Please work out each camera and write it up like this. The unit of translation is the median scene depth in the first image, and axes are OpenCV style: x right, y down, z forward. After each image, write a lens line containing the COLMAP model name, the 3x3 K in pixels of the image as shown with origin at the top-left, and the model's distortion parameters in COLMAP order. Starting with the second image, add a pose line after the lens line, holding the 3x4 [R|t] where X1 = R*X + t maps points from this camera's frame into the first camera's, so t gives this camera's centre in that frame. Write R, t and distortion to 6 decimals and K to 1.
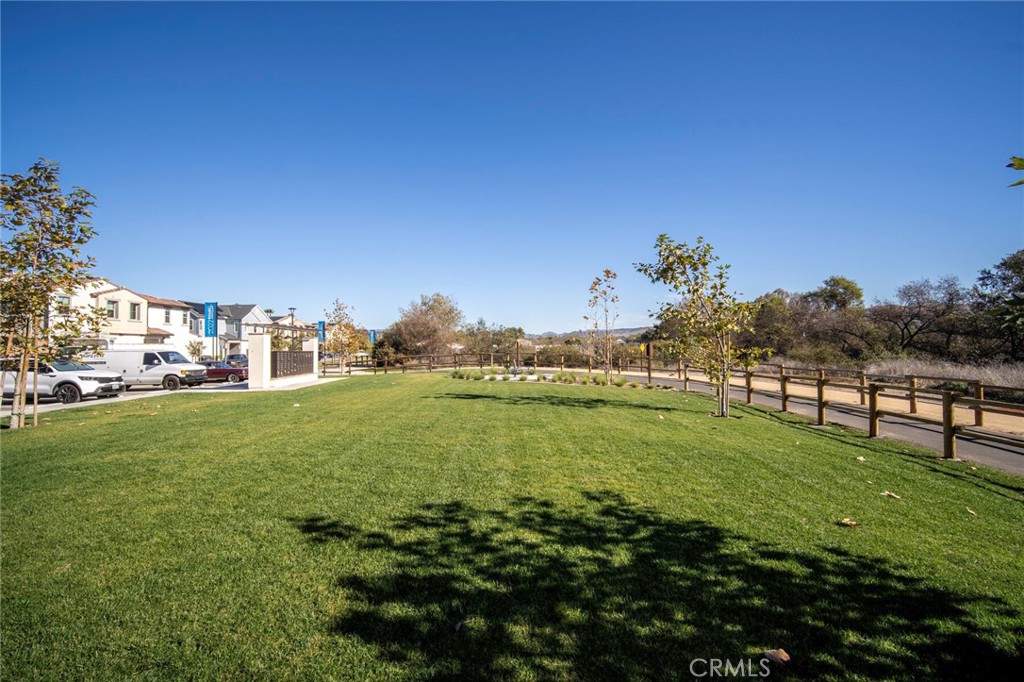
lens RADIAL K [[448.7, 0, 512.0], [0, 448.7, 341.0], [0, 0, 1]] dist [-0.006548, -0.000006]
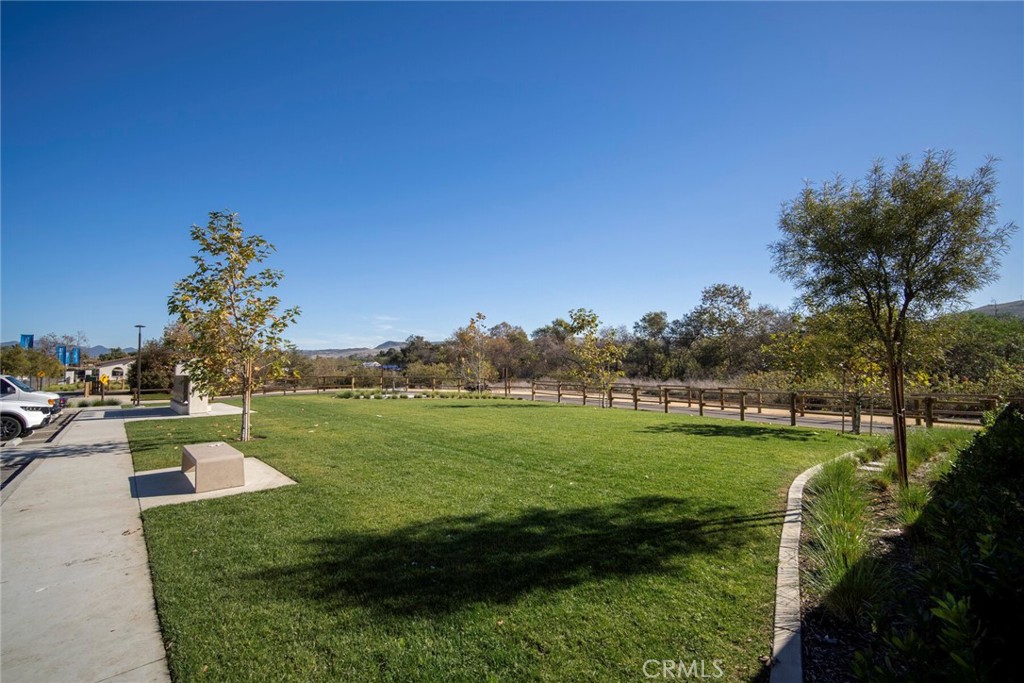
lens RADIAL K [[448.7, 0, 512.0], [0, 448.7, 341.5], [0, 0, 1]] dist [-0.006548, -0.000006]
pose [[0.815909, 0.033005, 0.577237, -0.340838], [-0.005596, 0.998773, -0.049198, -0.003581], [-0.578153, 0.036911, 0.815093, -0.111517]]
